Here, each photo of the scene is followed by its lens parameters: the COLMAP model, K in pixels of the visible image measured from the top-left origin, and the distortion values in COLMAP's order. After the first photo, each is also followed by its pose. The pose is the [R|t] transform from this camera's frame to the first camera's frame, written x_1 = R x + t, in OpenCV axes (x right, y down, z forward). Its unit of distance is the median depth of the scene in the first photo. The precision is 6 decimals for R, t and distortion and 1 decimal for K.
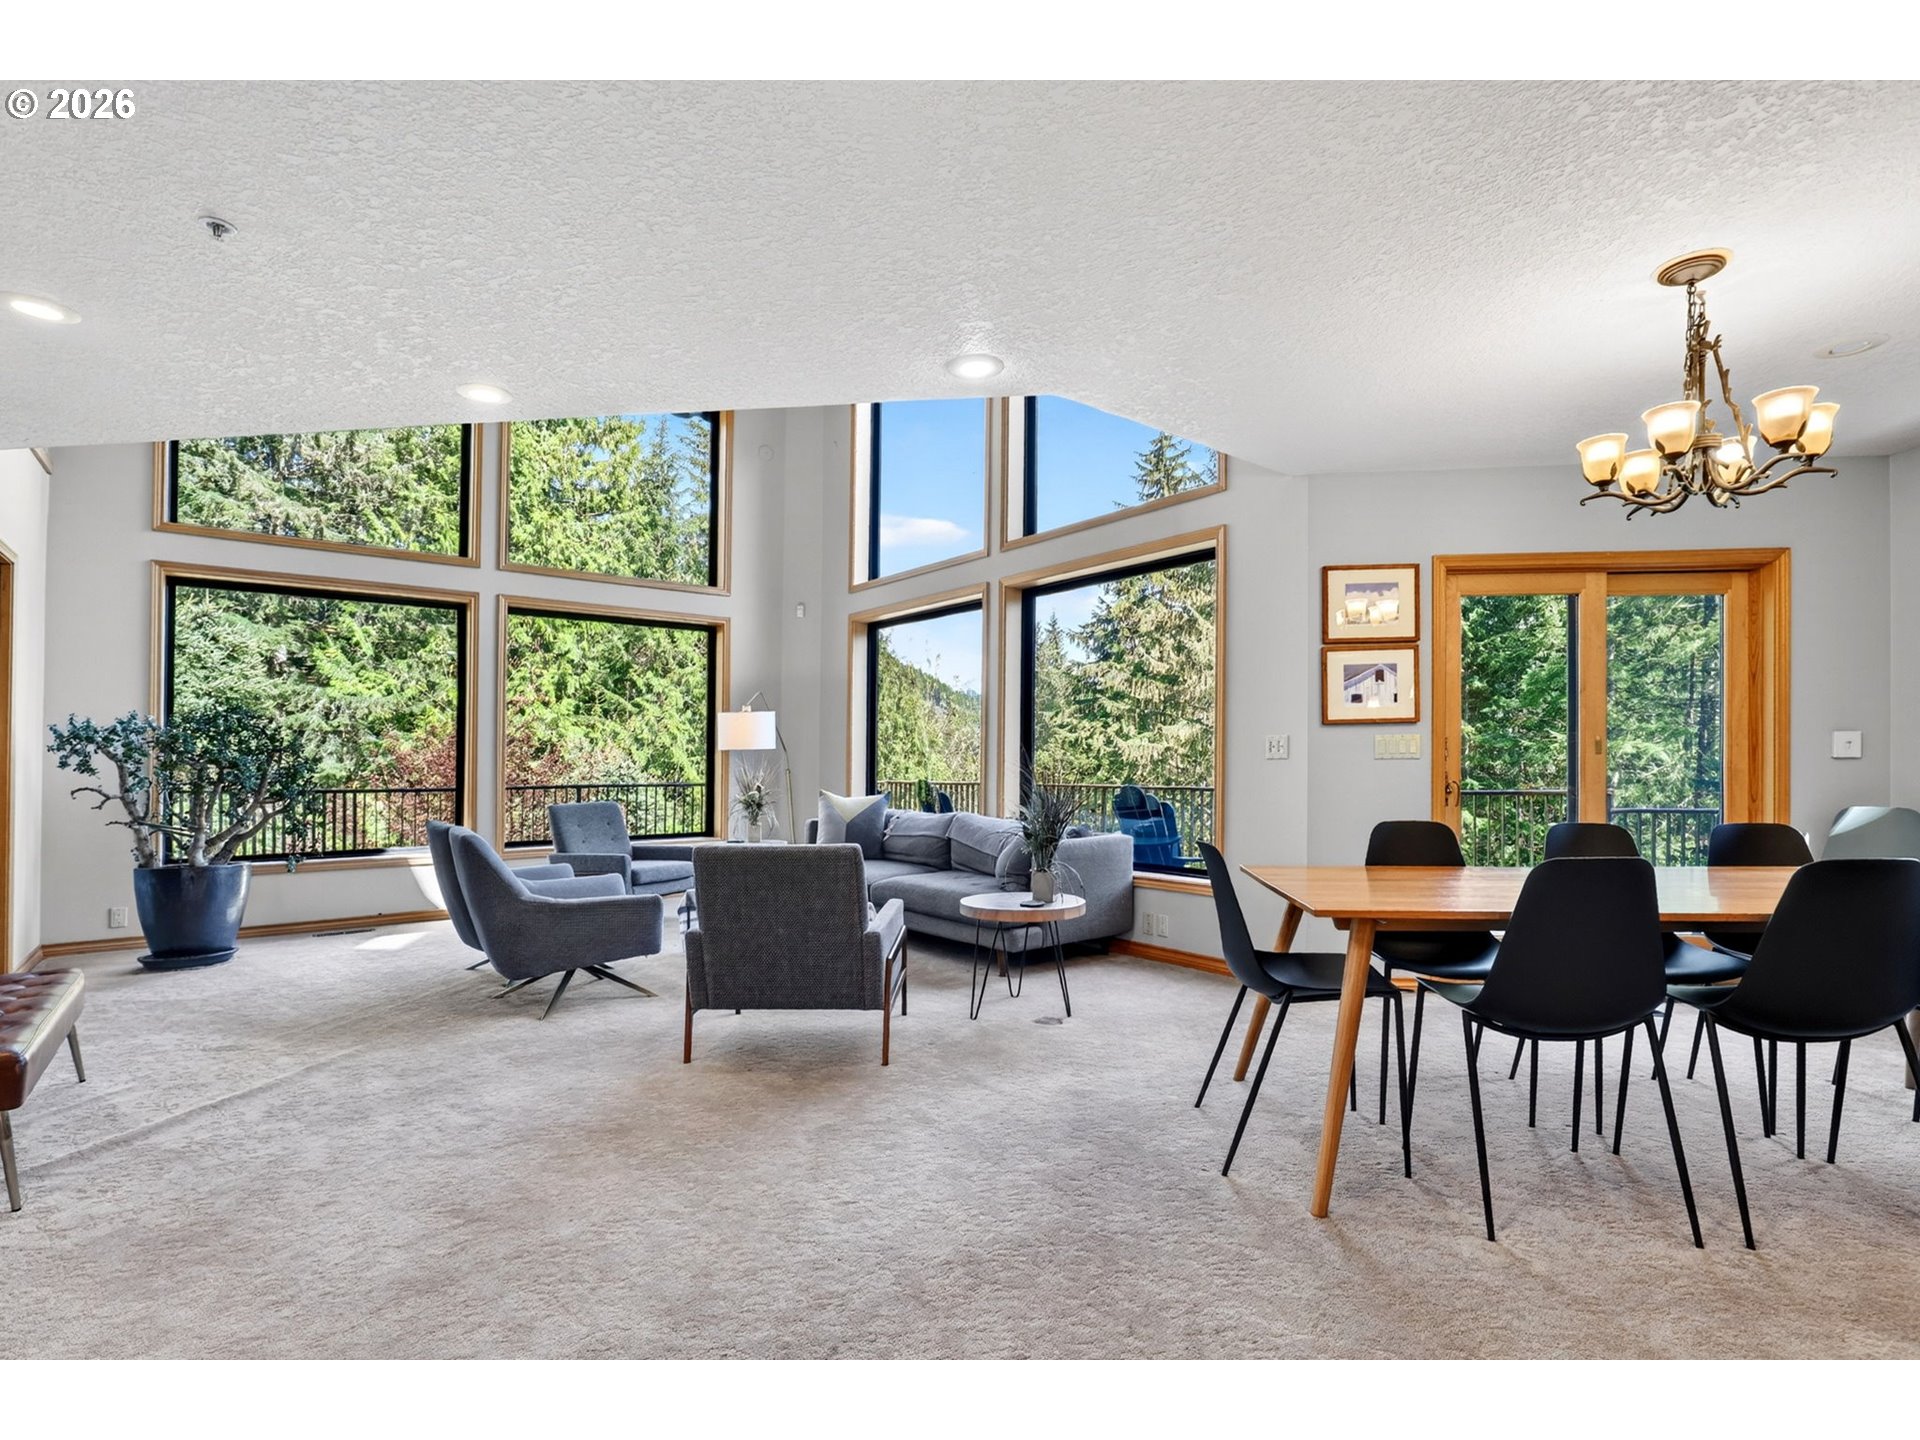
lens RADIAL K [[910.2, 0, 946.3], [0, 910.2, 753.3], [0, 0, 1]] dist [0.001403, 0.000157]
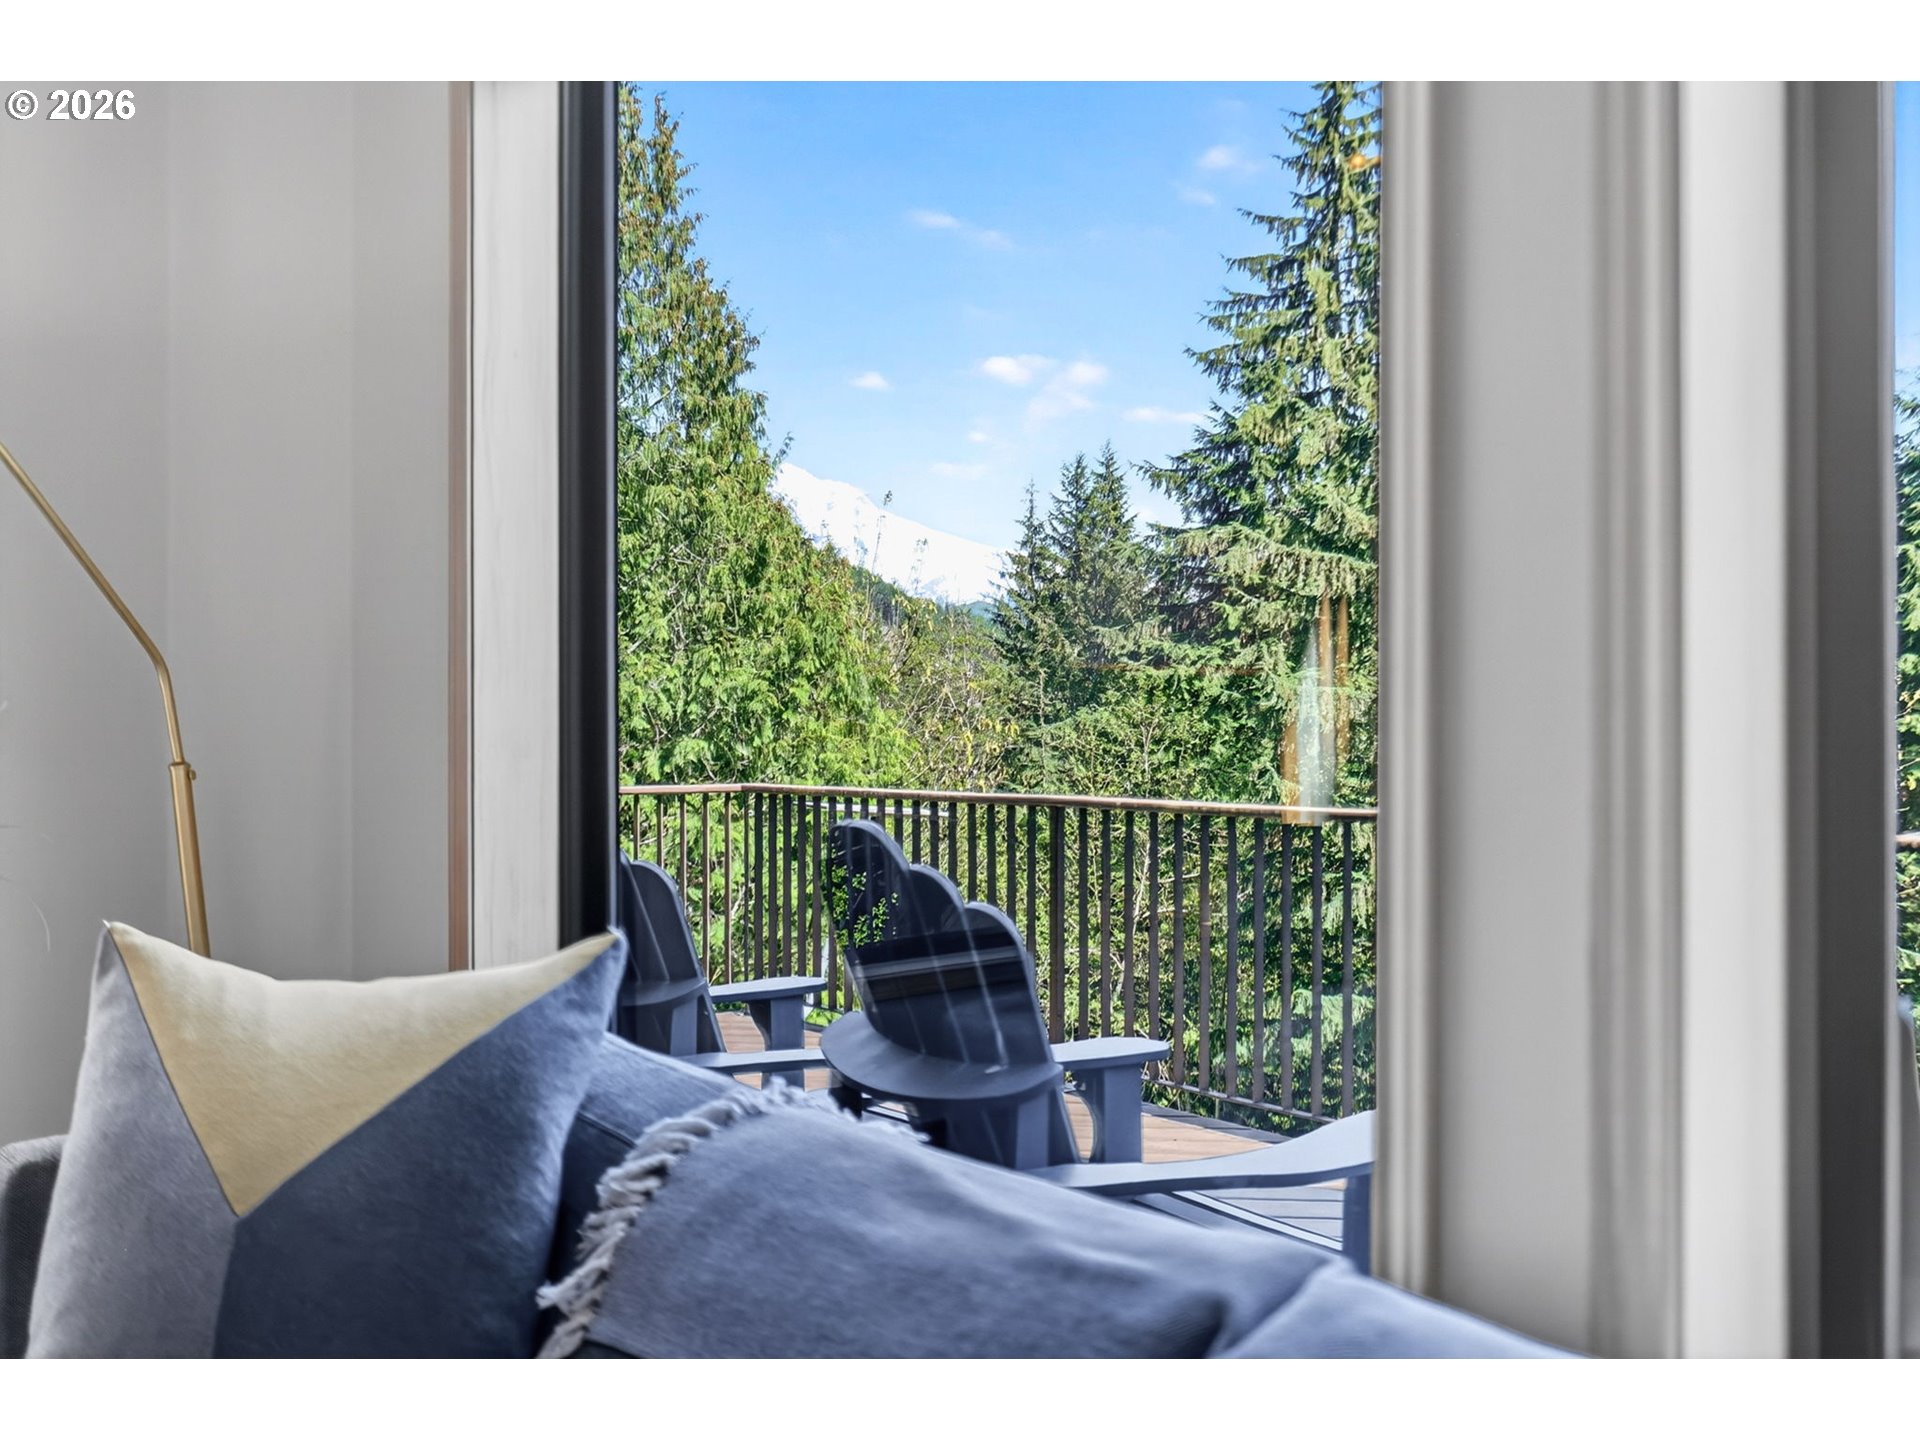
lens RADIAL K [[1633.2, 0, 960.0], [0, 1633.2, 720.0], [0, 0, 1]] dist [-0.002896, -0.001150]
pose [[0.999312, 0.001505, 0.037048, -0.004286], [-0.001697, 0.999985, 0.005147, 0.001667], [-0.037040, -0.005206, 0.999300, 0.168151]]
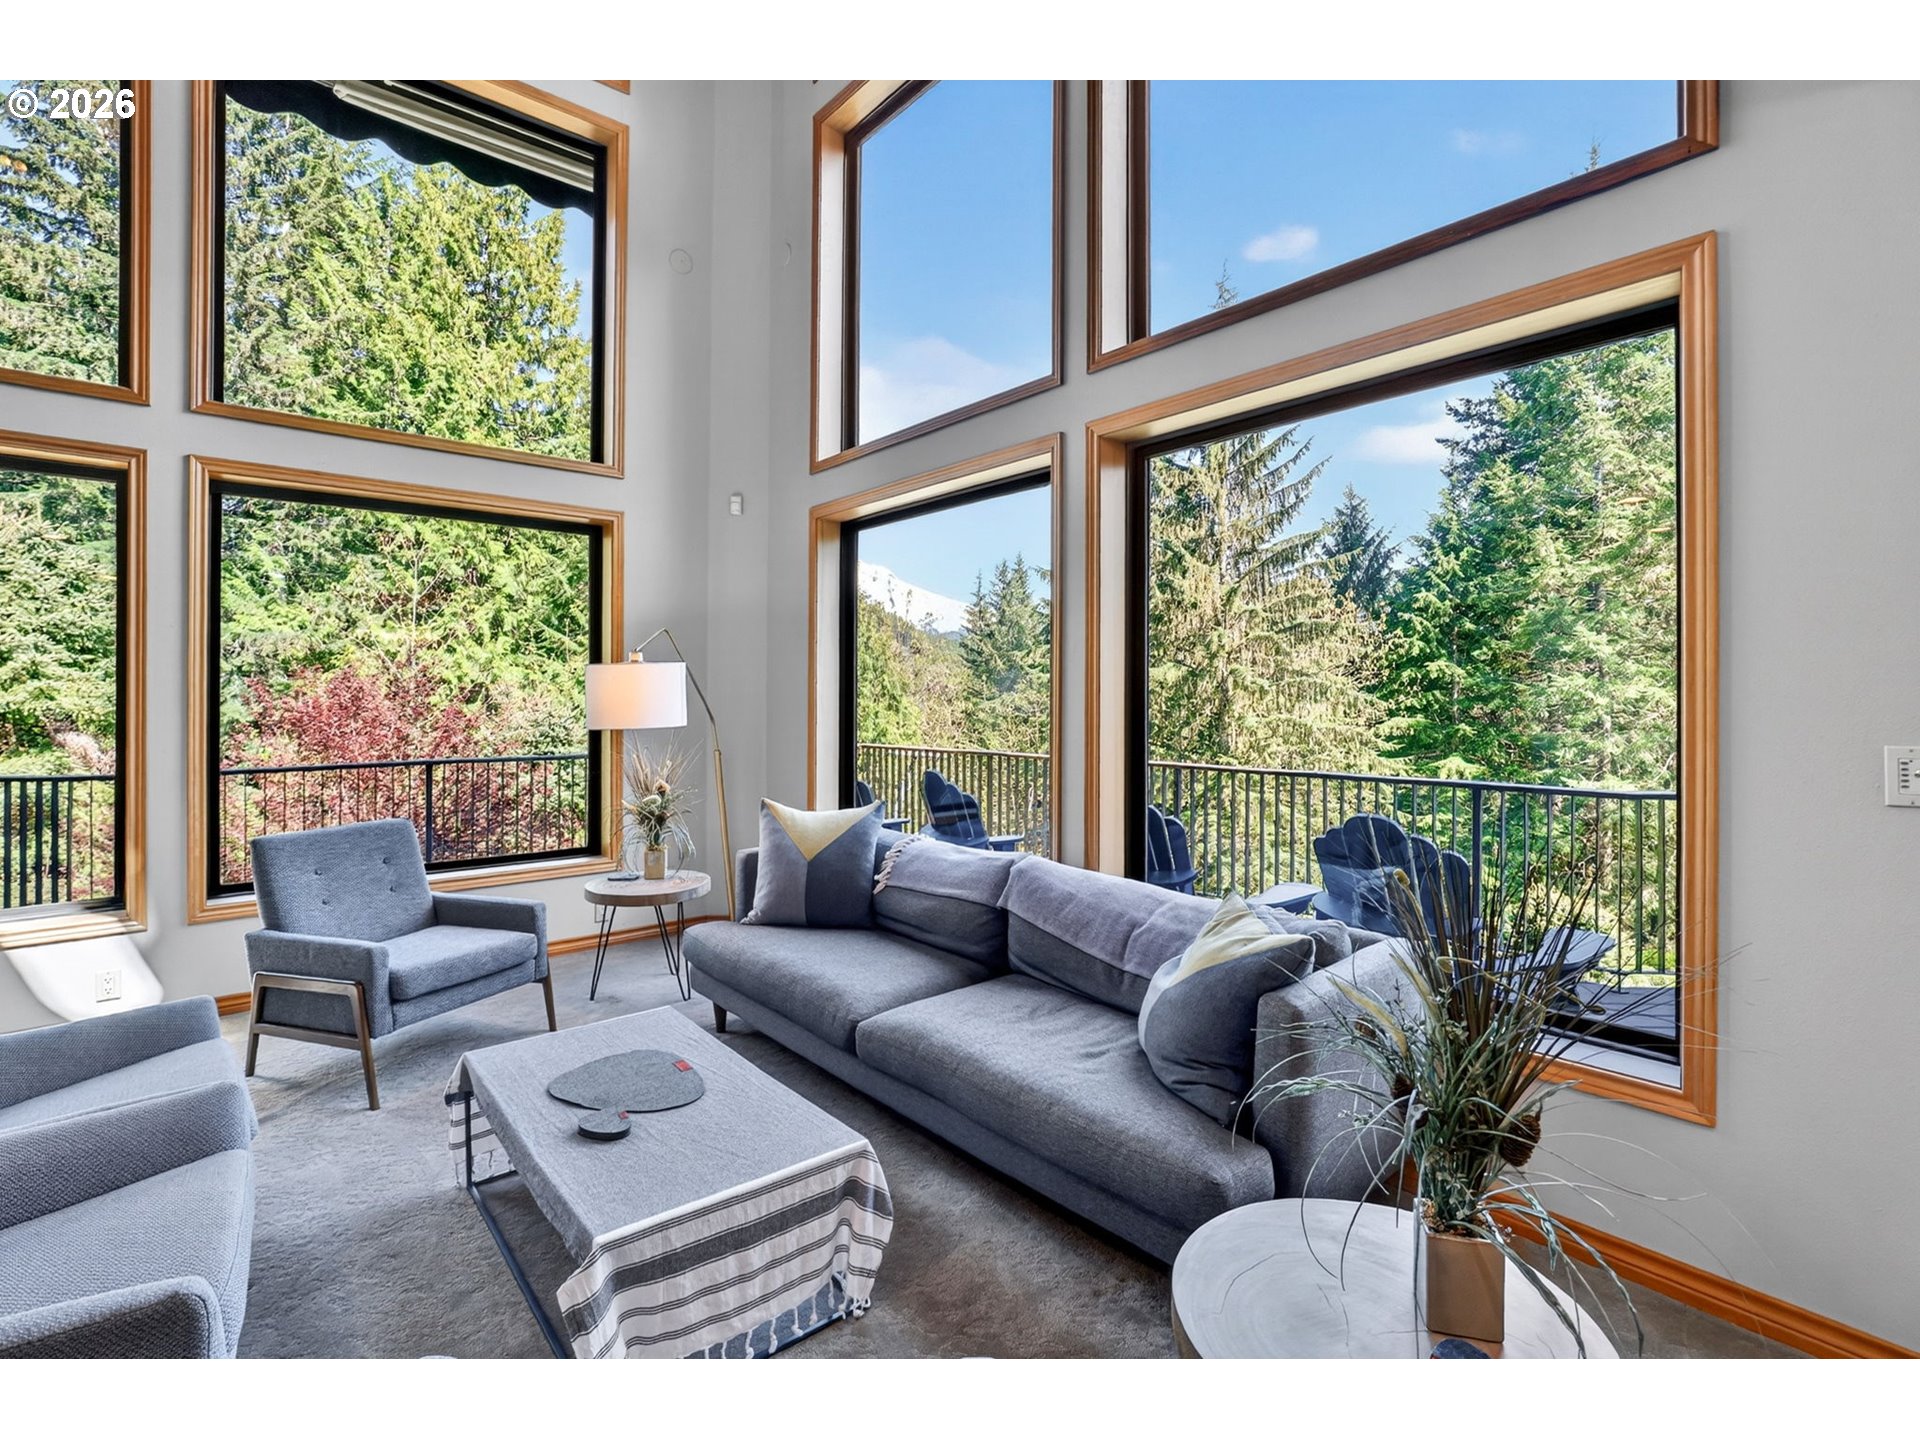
lens RADIAL K [[873.7, 0, 960.0], [0, 873.7, 720.0], [0, 0, 1]] dist [-0.005444, -0.000125]
pose [[0.998283, -0.001363, 0.058552, -0.010125], [-0.000637, 0.999418, 0.034121, -0.006501], [-0.058564, -0.034100, 0.997701, 0.098805]]
